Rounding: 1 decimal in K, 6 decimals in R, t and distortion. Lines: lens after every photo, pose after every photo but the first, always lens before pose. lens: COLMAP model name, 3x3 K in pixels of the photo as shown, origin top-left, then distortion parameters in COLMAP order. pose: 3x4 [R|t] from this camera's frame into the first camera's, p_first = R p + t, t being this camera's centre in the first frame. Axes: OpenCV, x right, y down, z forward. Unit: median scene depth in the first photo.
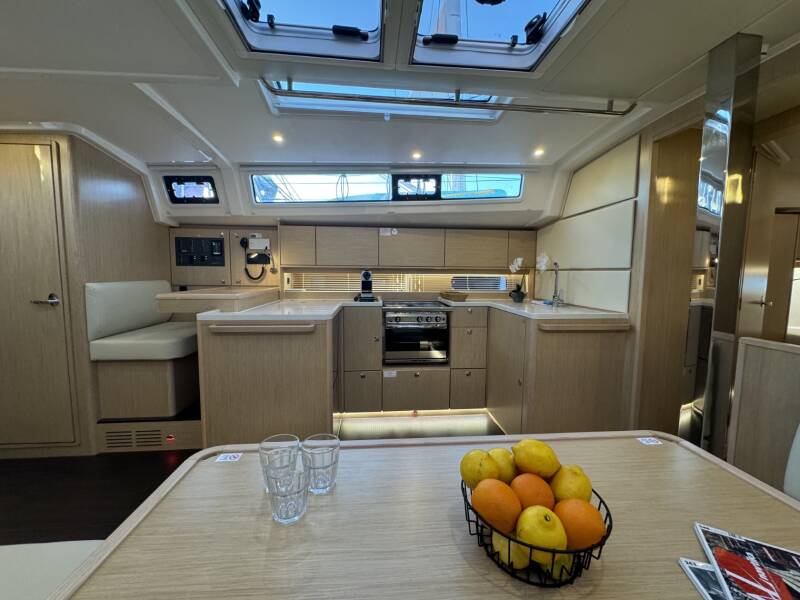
lens RADIAL K [[321.2, 0, 400.6], [0, 321.2, 299.4], [0, 0, 1]] dist [-0.003963, 0.000084]
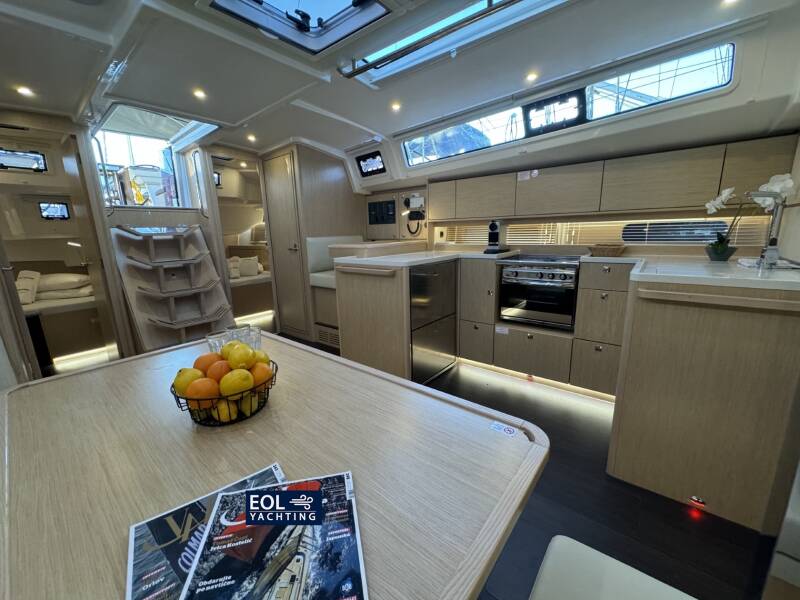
lens RADIAL K [[321.2, 0, 400.5], [0, 321.2, 299.1], [0, 0, 1]] dist [-0.003963, 0.000084]
pose [[0.718447, 0.117265, -0.685626, 0.380756], [-0.024404, 0.989330, 0.143636, 0.009008], [0.695153, -0.086463, 0.713643, 0.104975]]
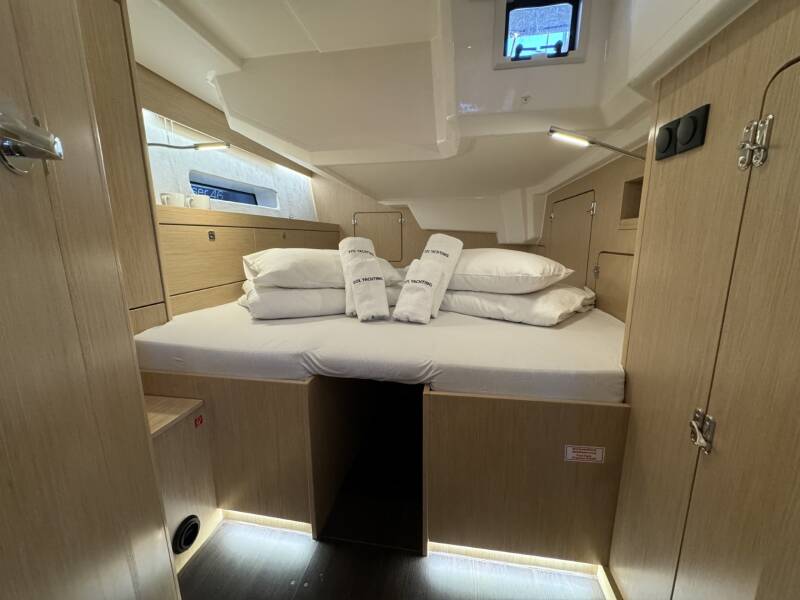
lens RADIAL K [[321.2, 0, 400.7], [0, 321.2, 299.1], [0, 0, 1]] dist [-0.003963, 0.000084]
pose [[-0.249735, 0.173826, -0.952584, -1.004749], [-0.071958, 0.977704, 0.197275, 0.117208], [0.965637, 0.117812, -0.231658, 0.057525]]
